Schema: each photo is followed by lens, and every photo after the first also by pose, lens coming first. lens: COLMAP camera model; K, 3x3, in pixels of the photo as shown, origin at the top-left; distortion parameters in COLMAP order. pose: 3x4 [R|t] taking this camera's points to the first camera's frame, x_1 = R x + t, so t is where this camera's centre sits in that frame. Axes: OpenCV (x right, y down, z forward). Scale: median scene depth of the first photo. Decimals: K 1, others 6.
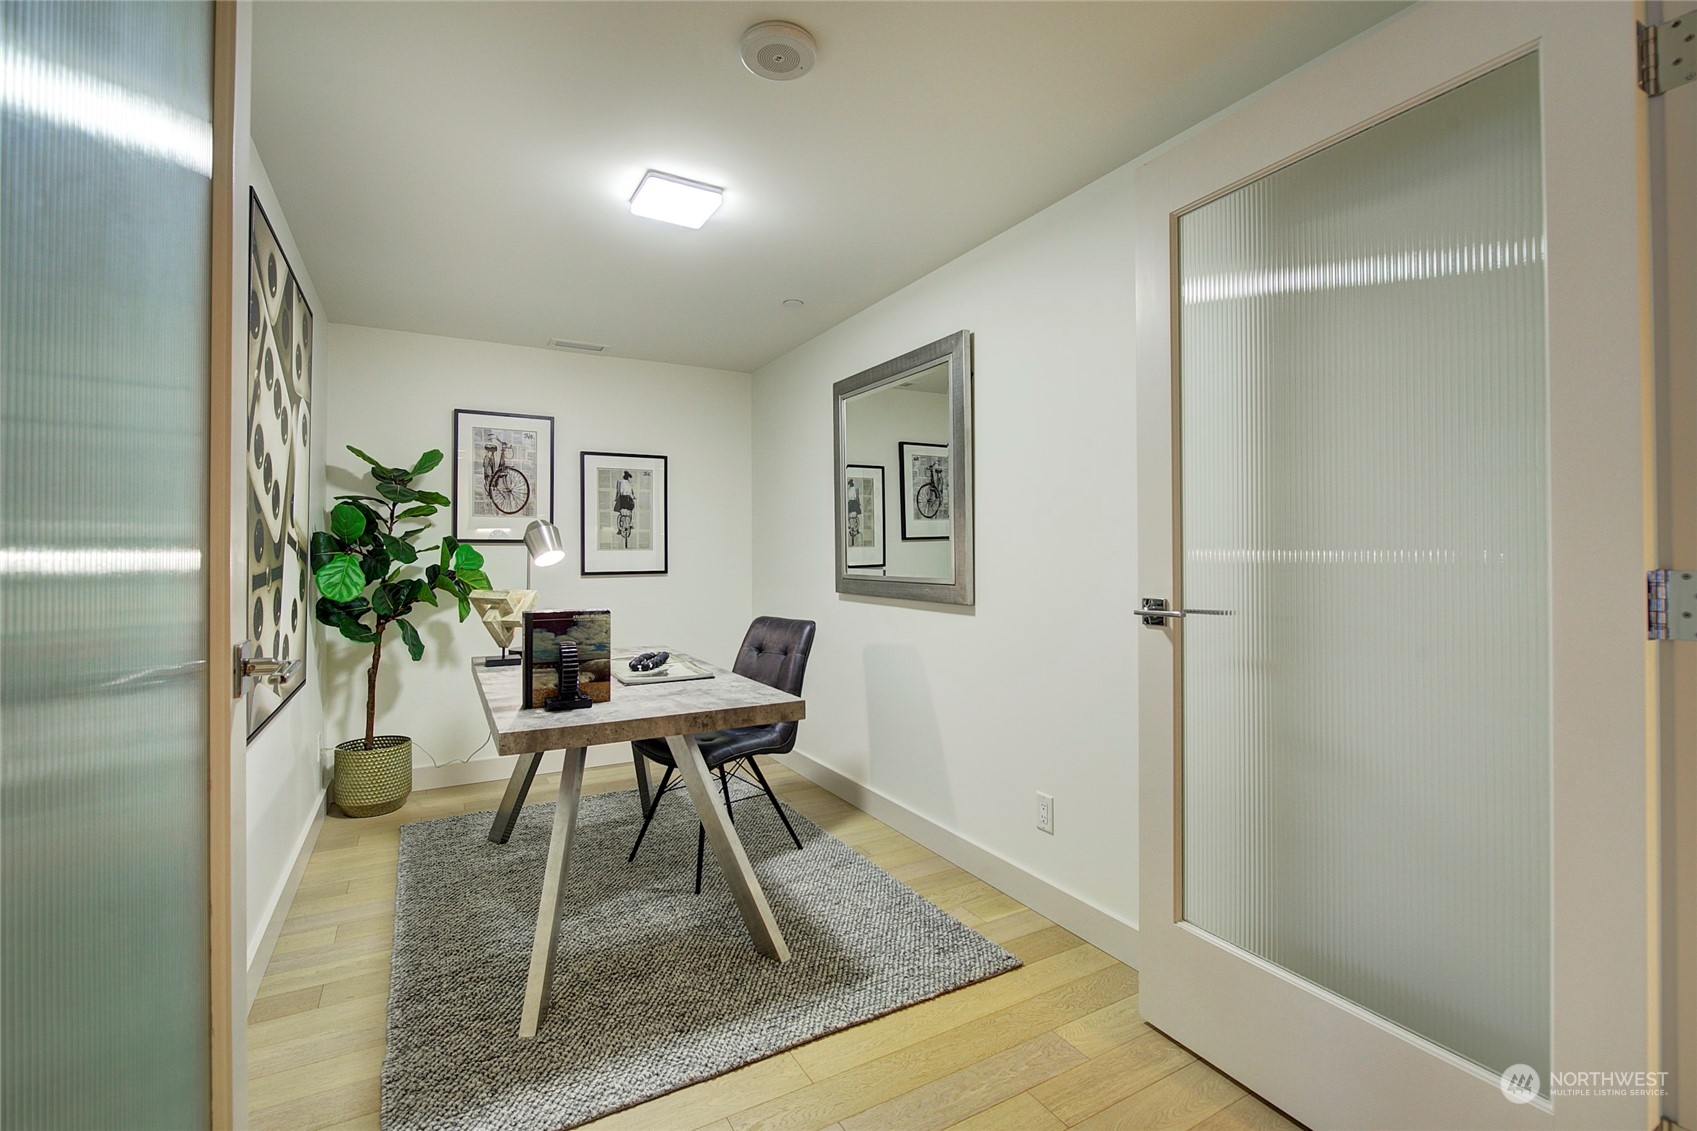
lens RADIAL K [[736.5, 0, 842.8], [0, 736.5, 555.8], [0, 0, 1]] dist [-0.017093, 0.000495]
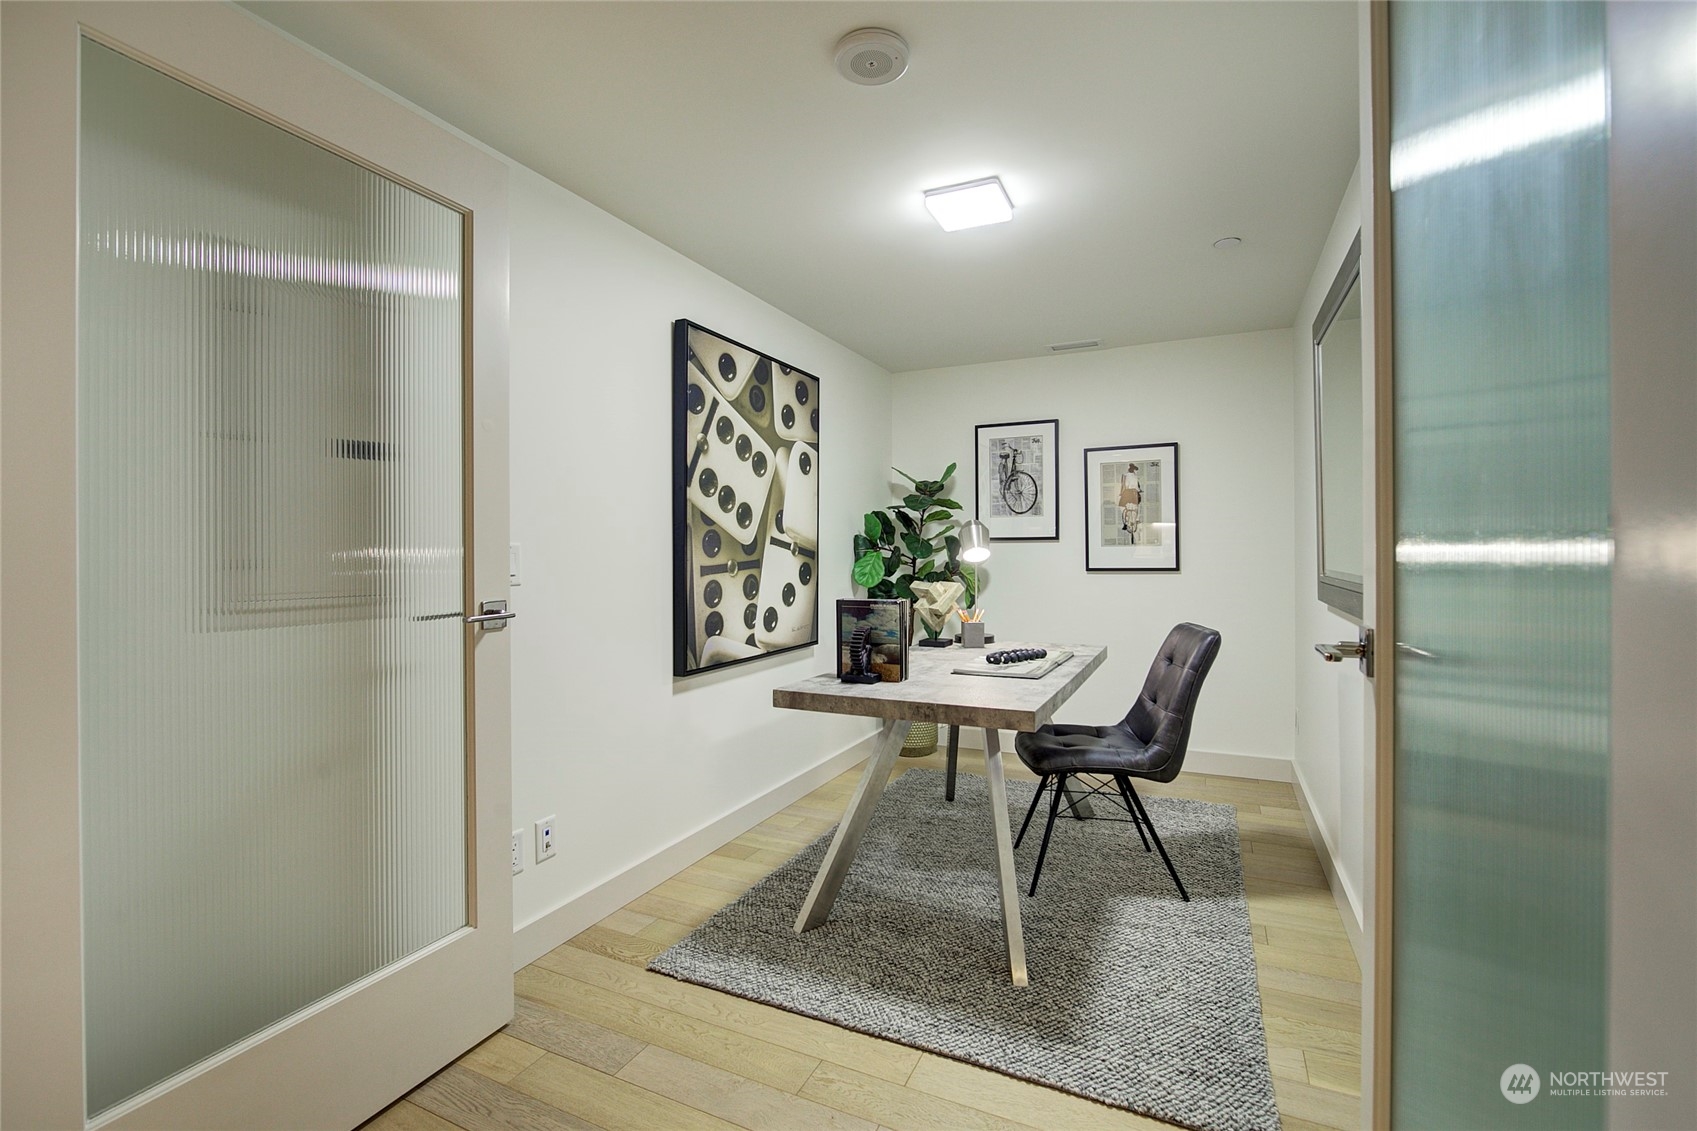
lens RADIAL K [[736.1, 0, 848.6], [0, 736.1, 560.1], [0, 0, 1]] dist [-0.012813, 0.001006]
pose [[0.585405, 0.009222, -0.810689, 0.360298], [0.001761, 0.999918, 0.012647, -0.002683], [0.810739, -0.008831, 0.585341, 0.182698]]
